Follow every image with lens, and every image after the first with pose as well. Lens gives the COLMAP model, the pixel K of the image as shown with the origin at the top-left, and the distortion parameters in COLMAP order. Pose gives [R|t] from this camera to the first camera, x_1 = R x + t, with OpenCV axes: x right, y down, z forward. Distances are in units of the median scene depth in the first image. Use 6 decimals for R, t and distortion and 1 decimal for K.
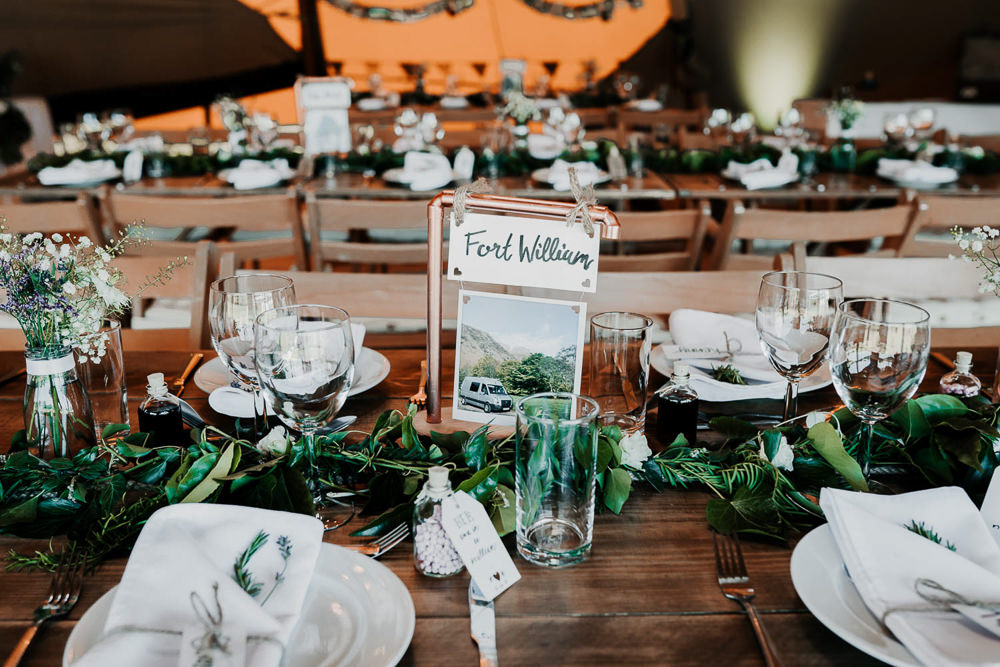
lens RADIAL K [[970.0, 0, 494.5], [0, 970.0, 339.3], [0, 0, 1]] dist [-0.019406, 0.000000]
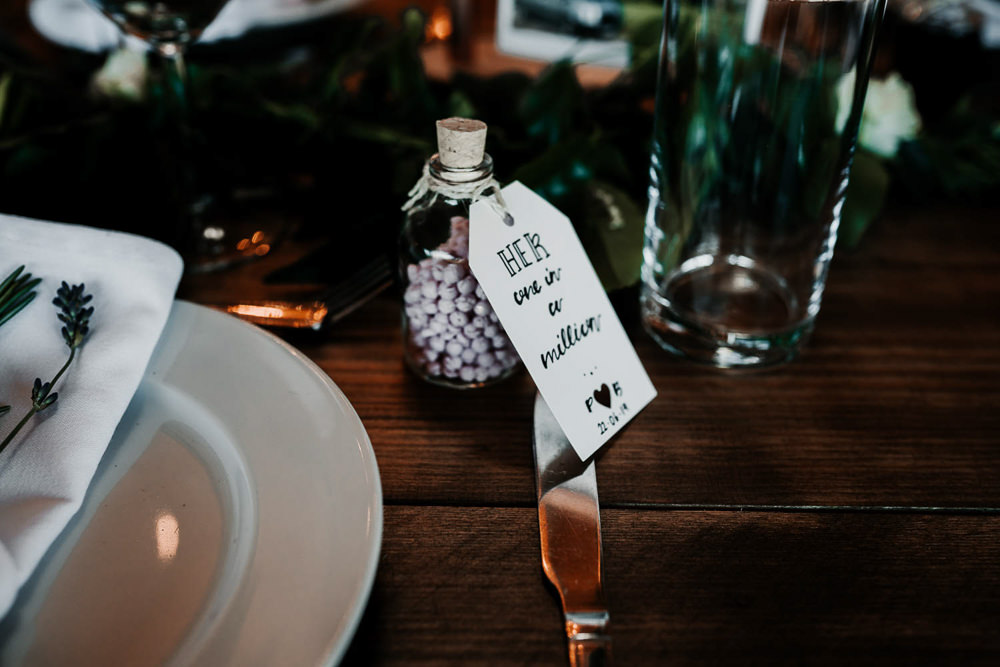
lens RADIAL K [[998.5, 0, 498.9], [0, 998.5, 335.9], [0, 0, 1]] dist [-0.106970, 0.000000]
pose [[0.998890, 0.030268, -0.036093, -0.025694], [-0.019288, 0.961870, 0.272827, 0.106236], [0.042975, -0.271828, 0.961386, 0.591924]]
